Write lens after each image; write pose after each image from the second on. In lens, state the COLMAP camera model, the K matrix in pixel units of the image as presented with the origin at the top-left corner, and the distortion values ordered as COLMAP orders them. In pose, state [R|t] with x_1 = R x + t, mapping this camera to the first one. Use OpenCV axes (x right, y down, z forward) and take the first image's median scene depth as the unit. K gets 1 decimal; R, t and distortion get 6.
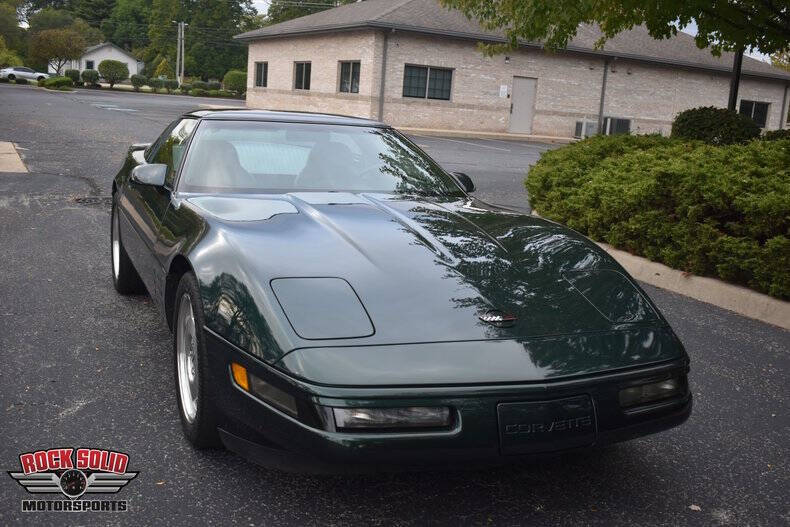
lens RADIAL K [[839.7, 0, 395.0], [0, 839.7, 263.5], [0, 0, 1]] dist [-0.072440, 0.012762]
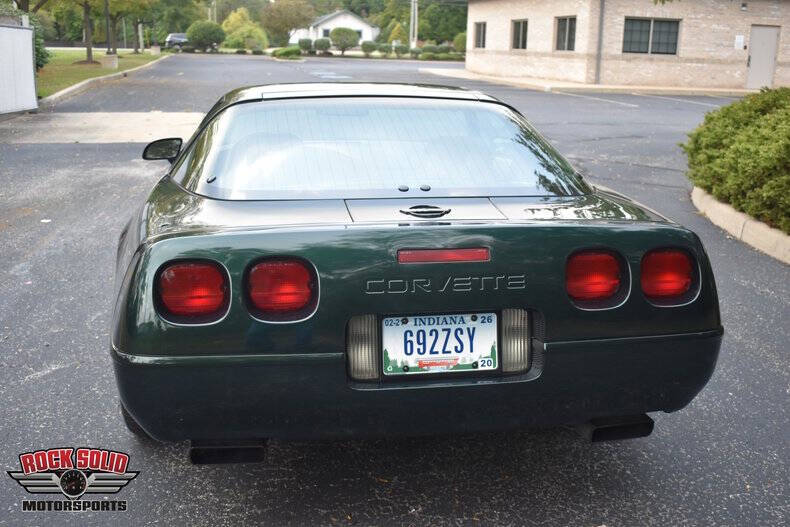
lens RADIAL K [[869.2, 0, 412.8], [0, 869.2, 263.4], [0, 0, 1]] dist [-0.062658, 0.004551]
pose [[0.962817, 0.018493, -0.269521, 0.046579], [-0.008522, 0.999237, 0.038119, -0.000934], [0.270021, -0.034405, 0.962240, 0.012228]]
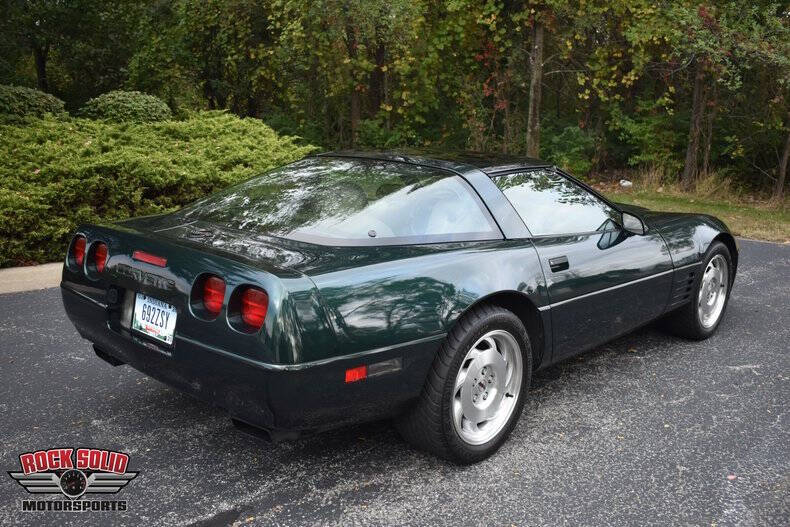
lens RADIAL K [[793.3, 0, 395.0], [0, 793.3, 263.5], [0, 0, 1]] dist [-0.077610, 0.009643]
pose [[-0.405717, -0.255562, 0.877543, -0.171211], [0.119030, 0.937164, 0.327957, -0.067945], [-0.906215, 0.237512, -0.349803, 0.264665]]
